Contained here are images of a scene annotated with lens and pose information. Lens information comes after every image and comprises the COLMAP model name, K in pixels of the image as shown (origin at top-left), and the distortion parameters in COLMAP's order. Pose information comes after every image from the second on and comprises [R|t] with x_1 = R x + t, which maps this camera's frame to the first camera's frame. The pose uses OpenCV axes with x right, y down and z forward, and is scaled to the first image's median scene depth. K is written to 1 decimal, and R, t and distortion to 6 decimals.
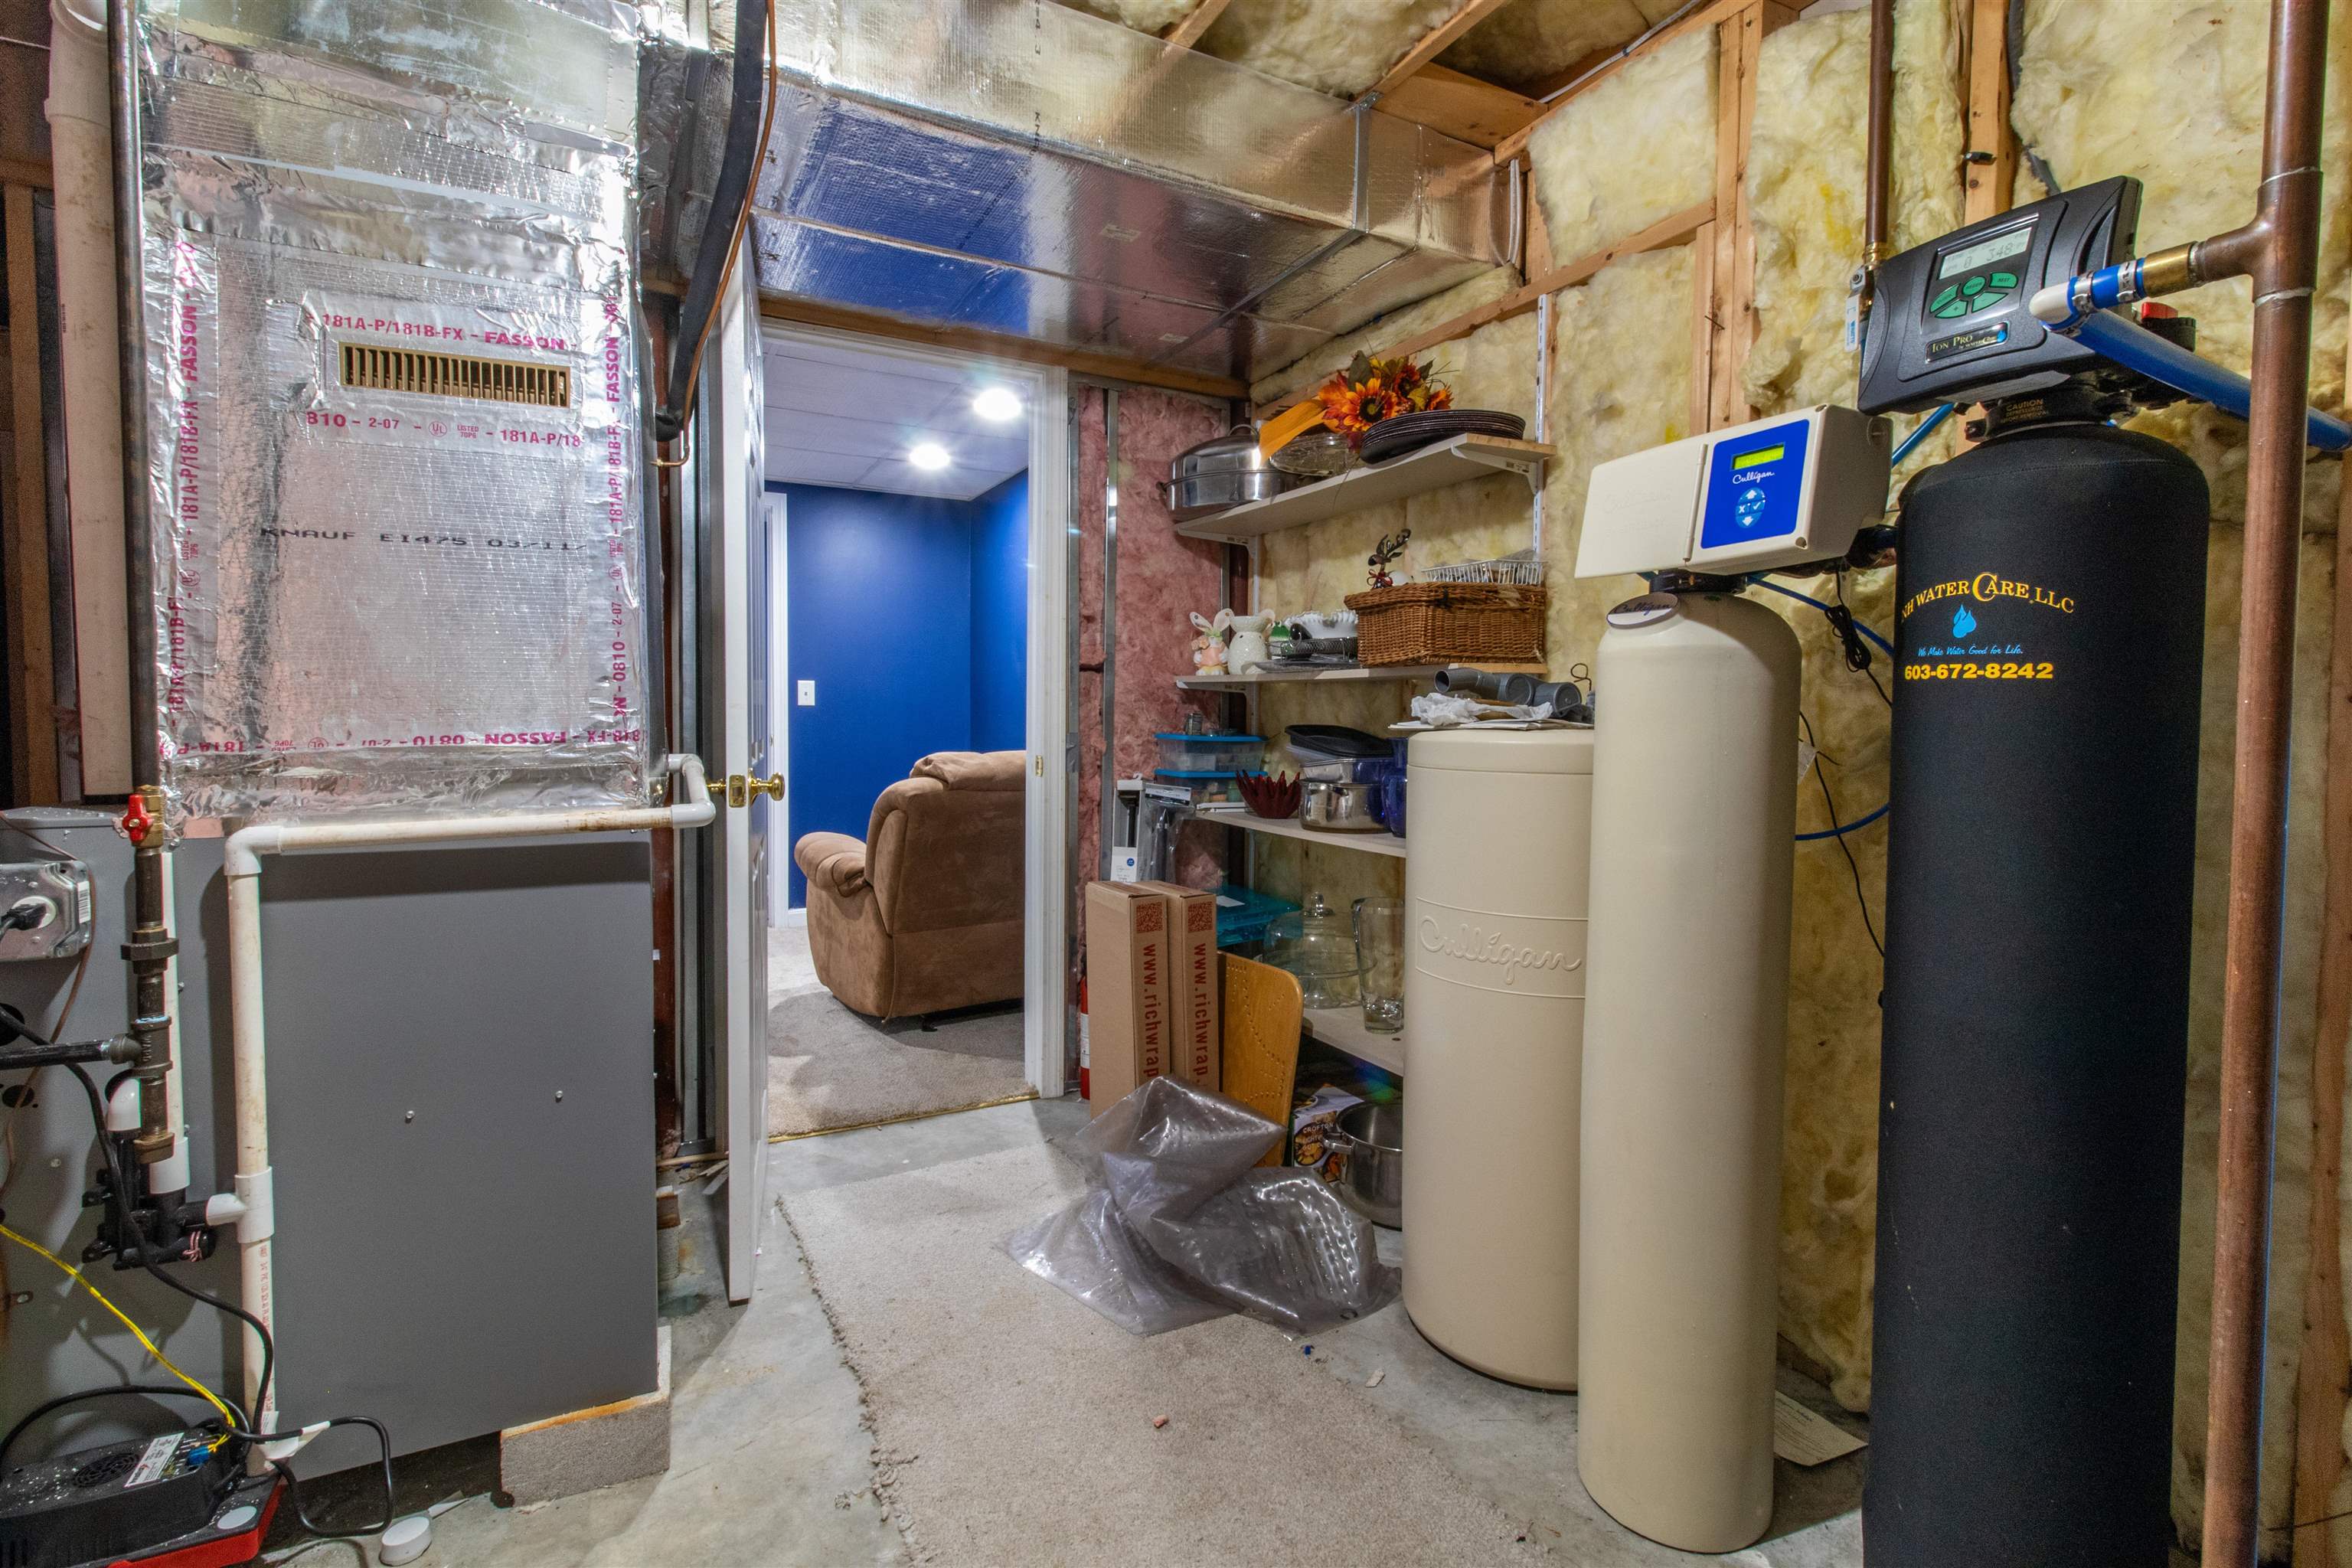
lens RADIAL K [[1074.7, 0, 1176.0], [0, 1074.7, 779.6], [0, 0, 1]] dist [-0.000434, -0.000032]
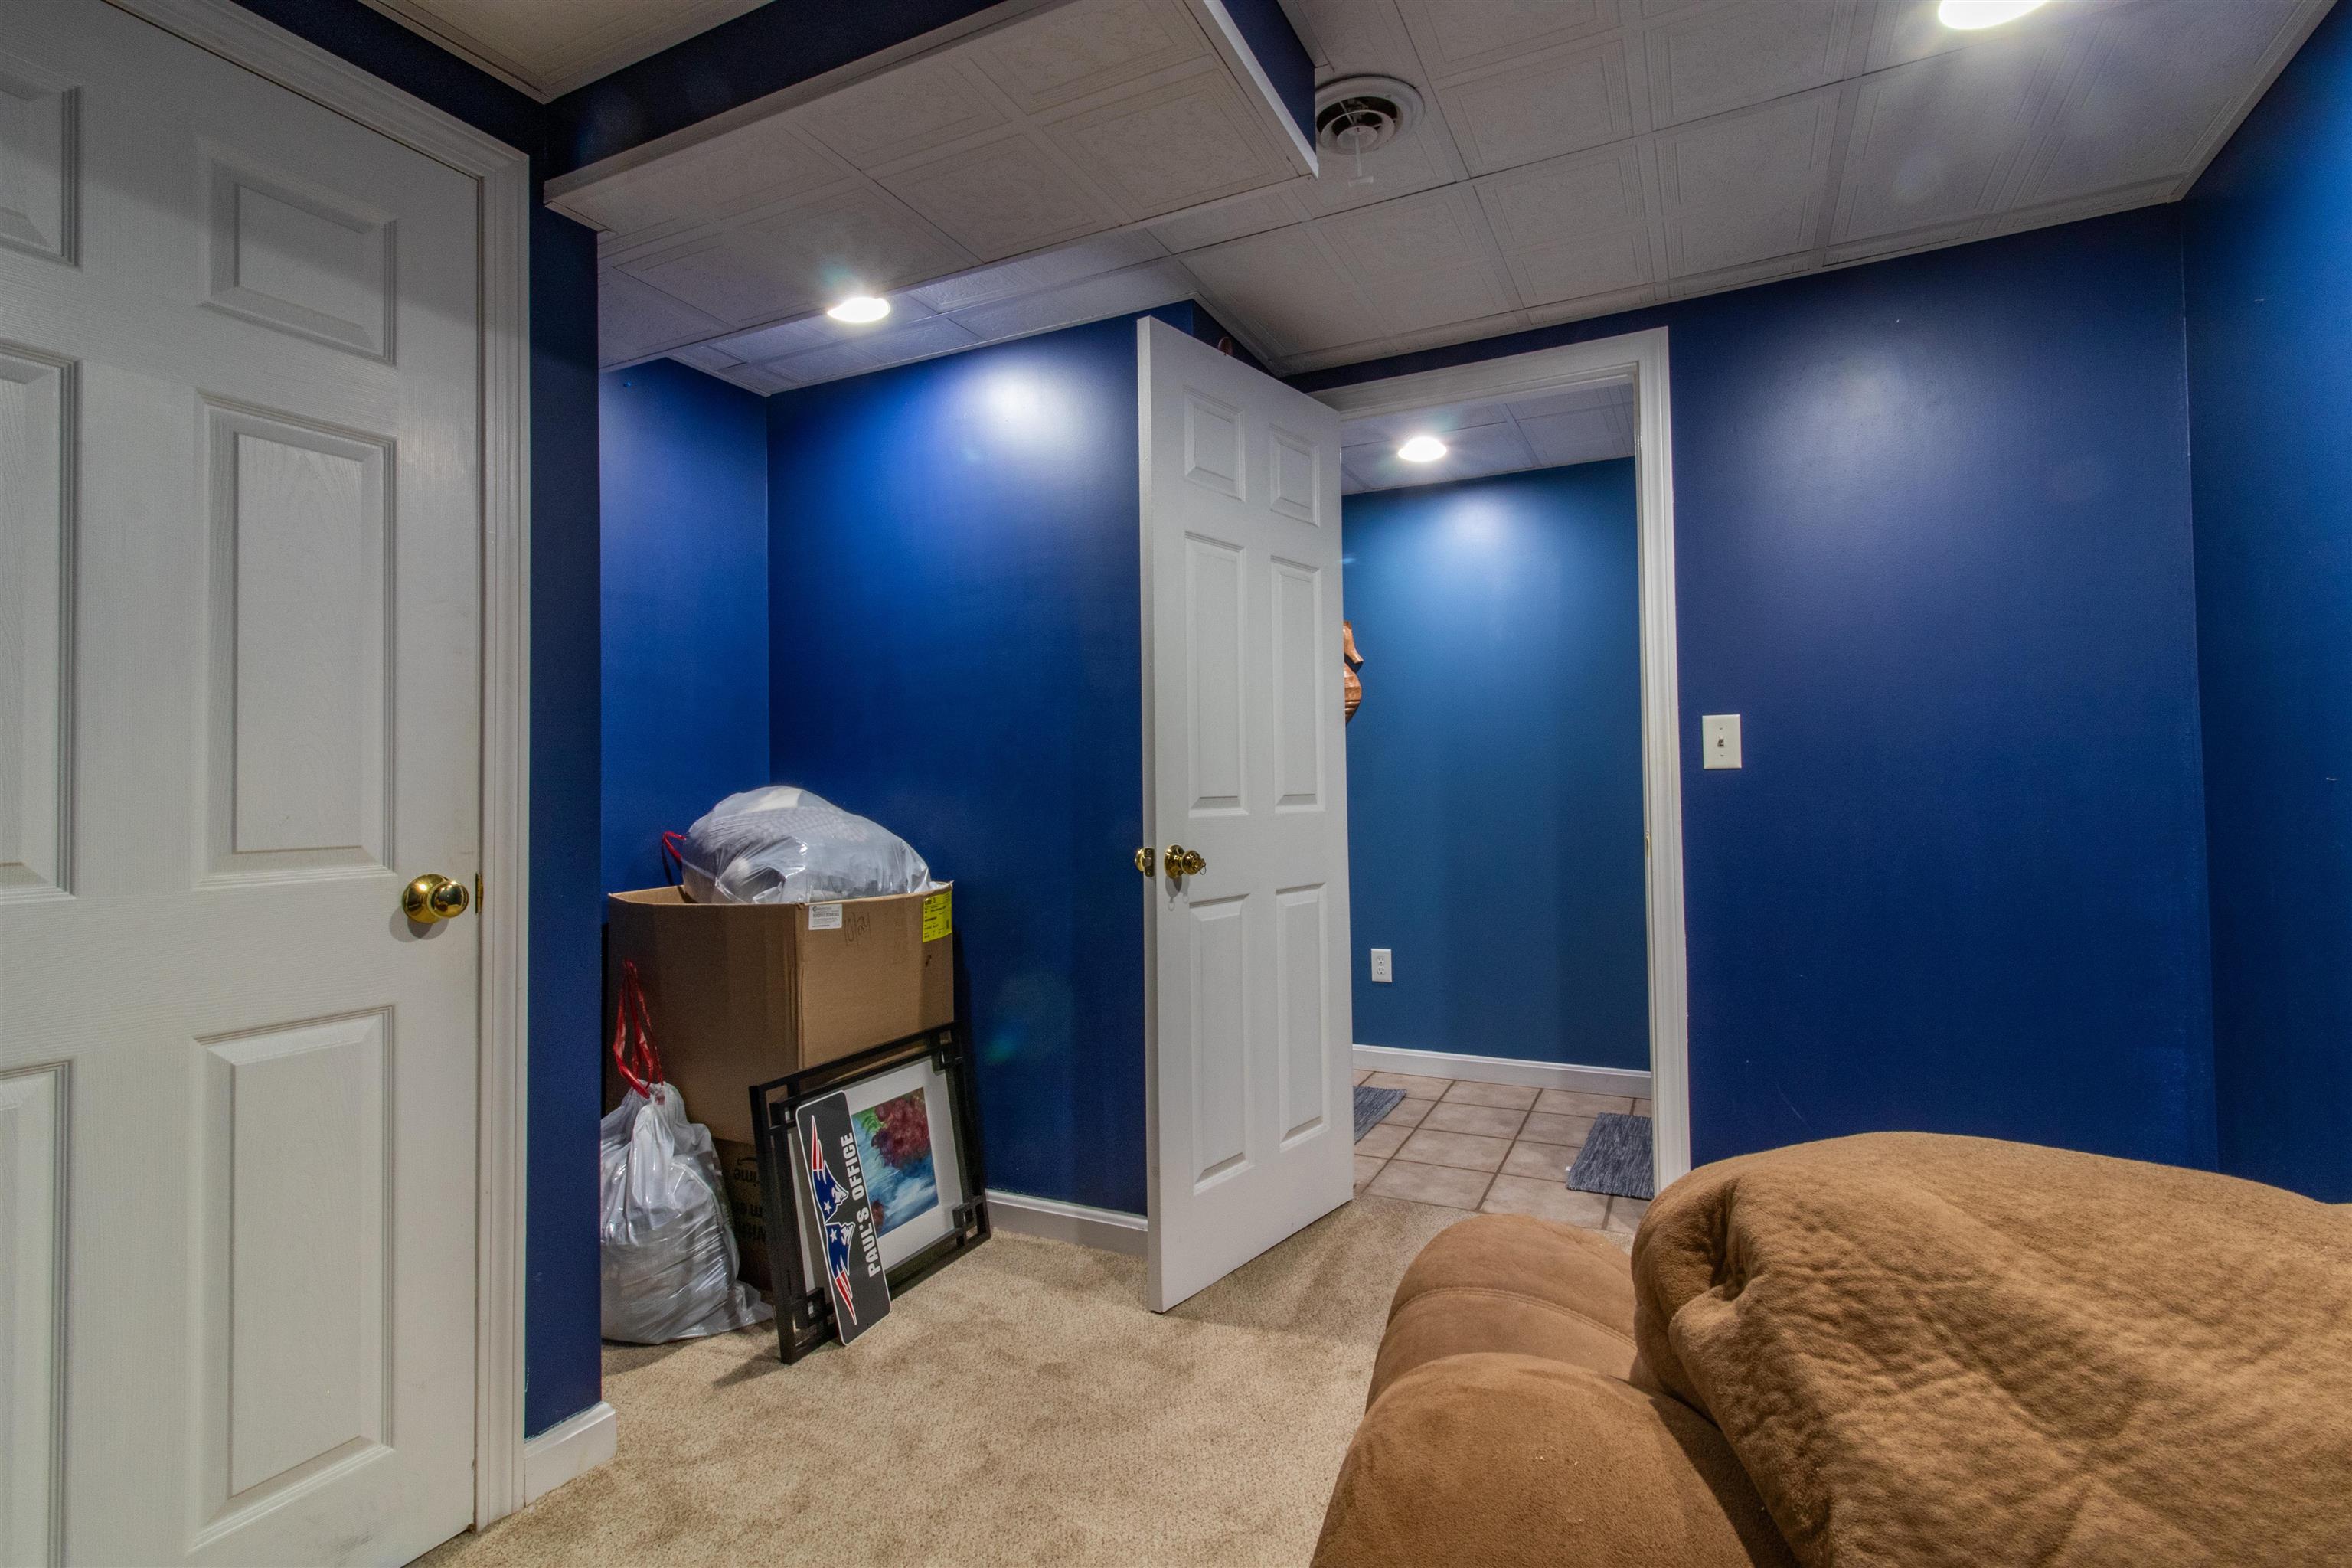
lens RADIAL K [[1074.7, 0, 1179.0], [0, 1074.7, 776.1], [0, 0, 1]] dist [-0.000434, -0.000032]
pose [[0.582956, -0.020519, -0.812245, -0.103518], [-0.020172, 0.999007, -0.039716, -0.042633], [0.812253, 0.039537, 0.581963, 0.539853]]
